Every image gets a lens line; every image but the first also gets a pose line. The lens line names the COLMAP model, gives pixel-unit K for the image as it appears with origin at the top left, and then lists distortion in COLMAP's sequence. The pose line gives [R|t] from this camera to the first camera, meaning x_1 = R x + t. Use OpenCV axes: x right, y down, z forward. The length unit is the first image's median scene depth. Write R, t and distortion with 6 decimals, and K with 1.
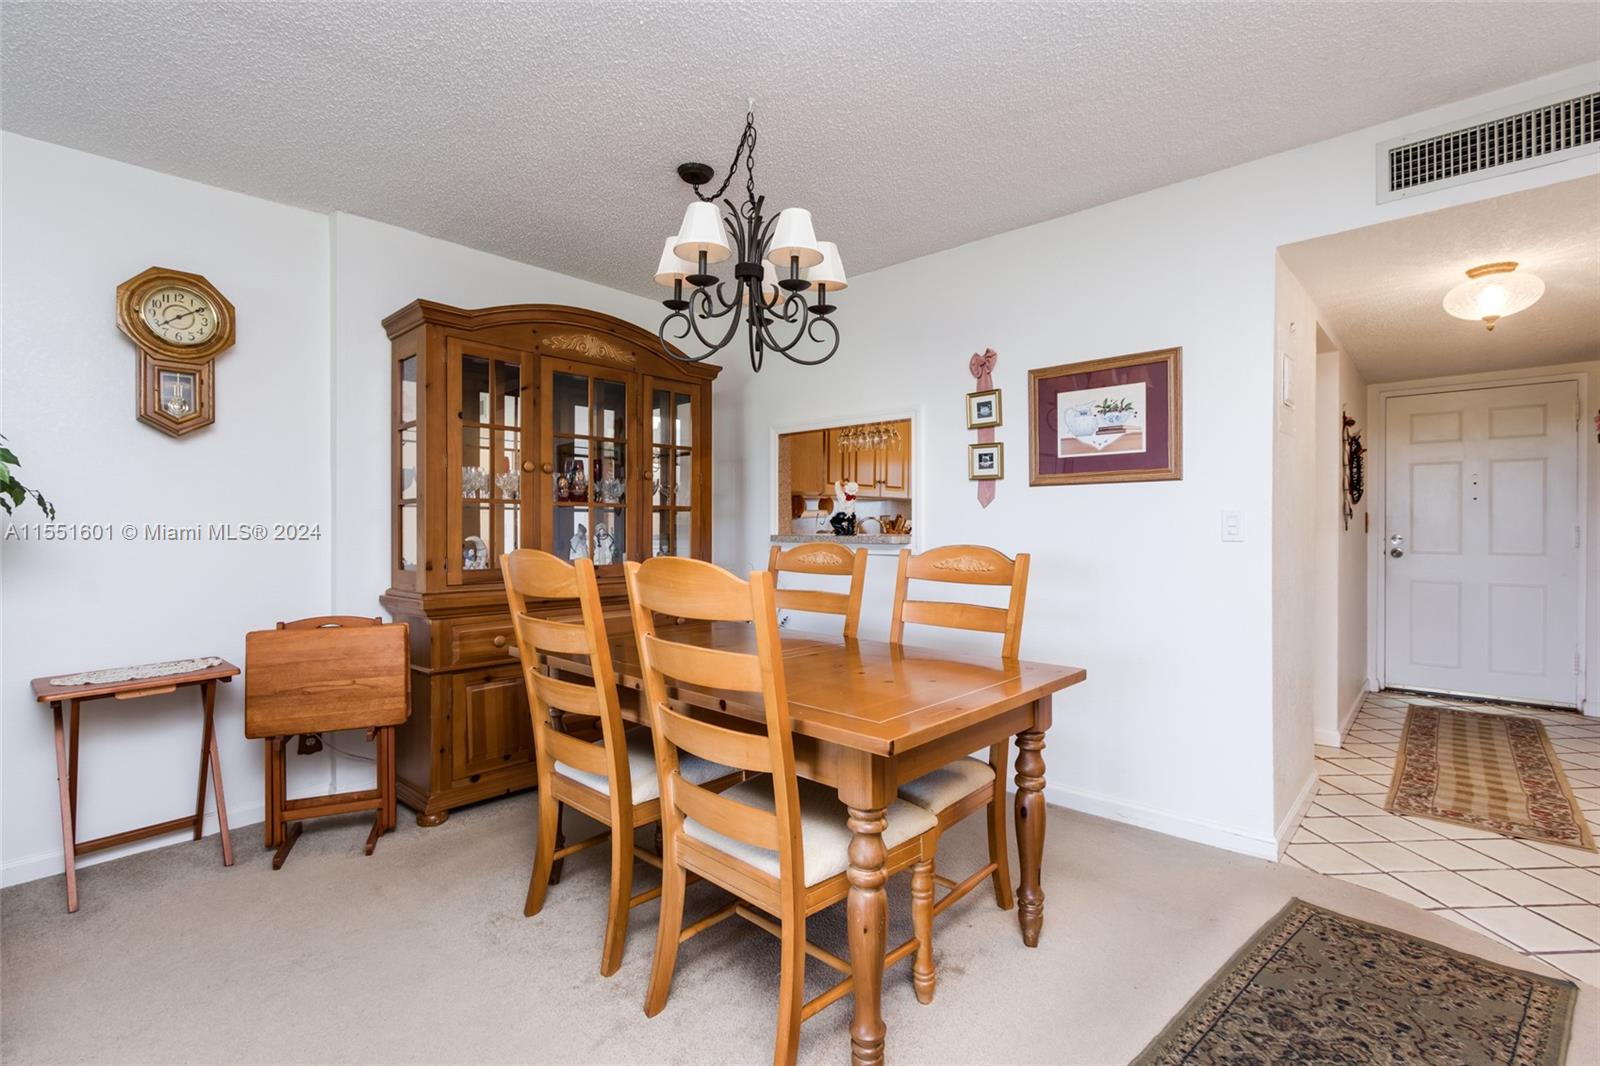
lens RADIAL K [[728.4, 0, 793.1], [0, 728.4, 533.7], [0, 0, 1]] dist [0.000599, -0.001292]
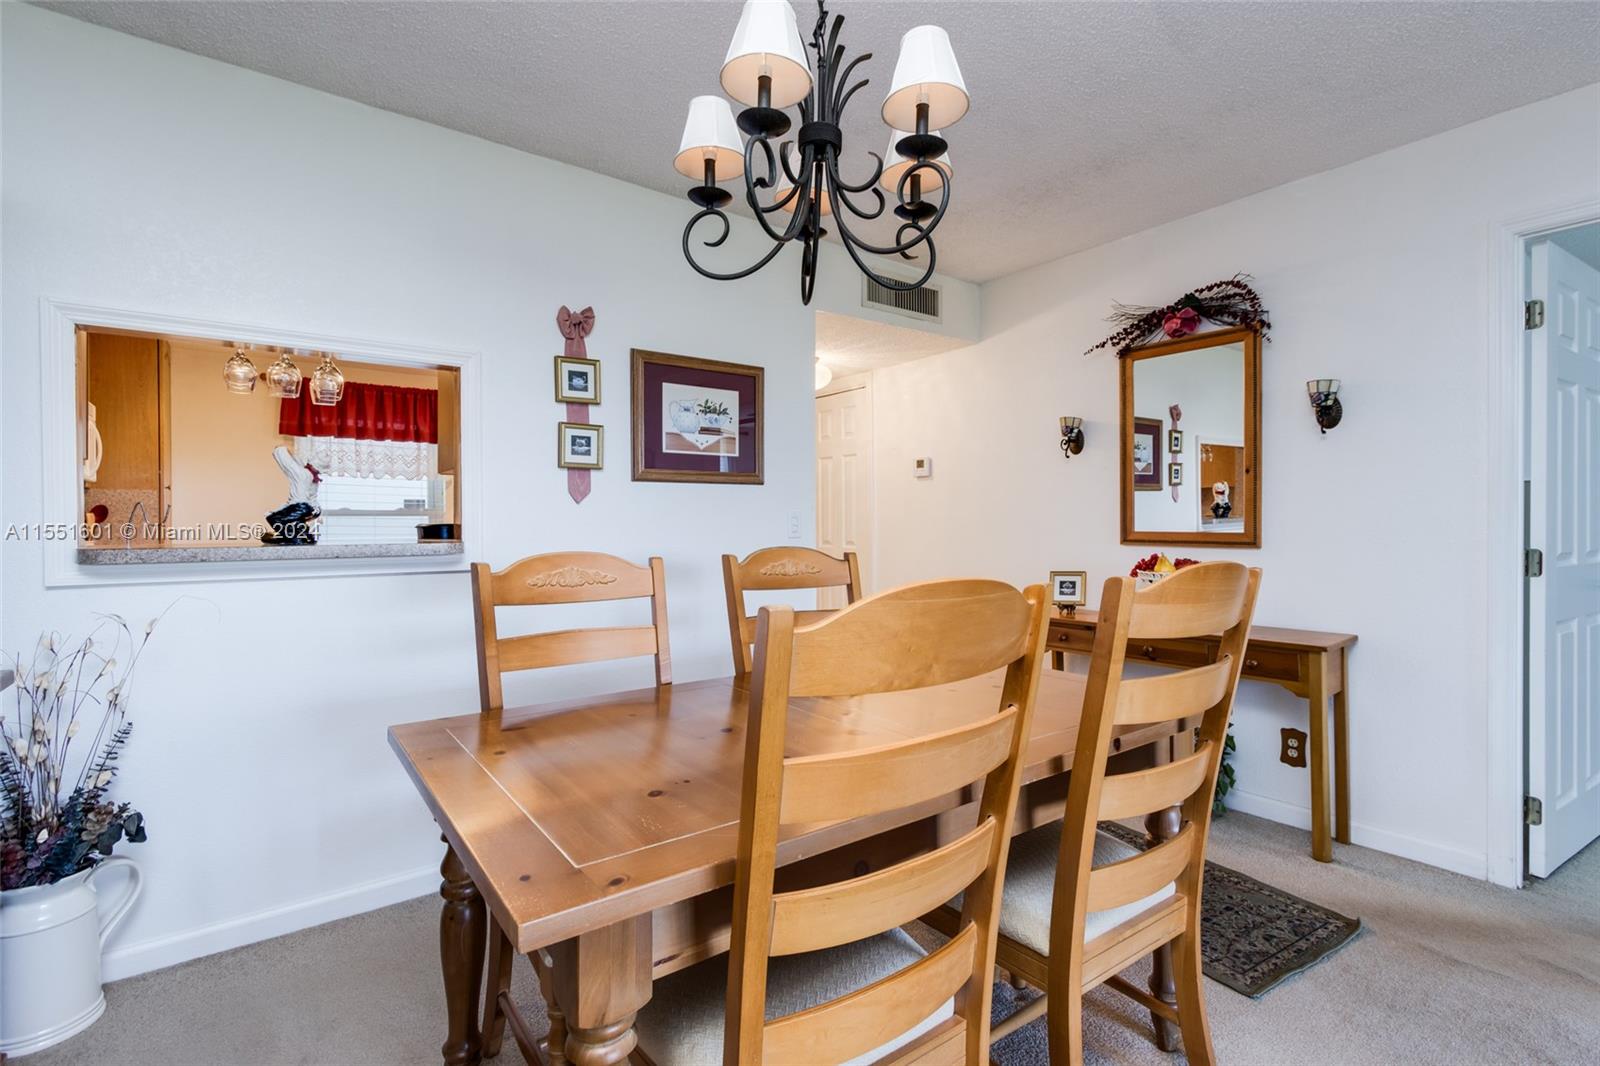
lens RADIAL K [[728.4, 0, 793.1], [0, 728.4, 533.7], [0, 0, 1]] dist [0.000599, -0.001292]
pose [[0.172168, -0.010078, 0.985016, -0.523773], [0.023218, 0.999711, 0.006170, -0.002615], [-0.984794, 0.021807, 0.172353, 0.684250]]
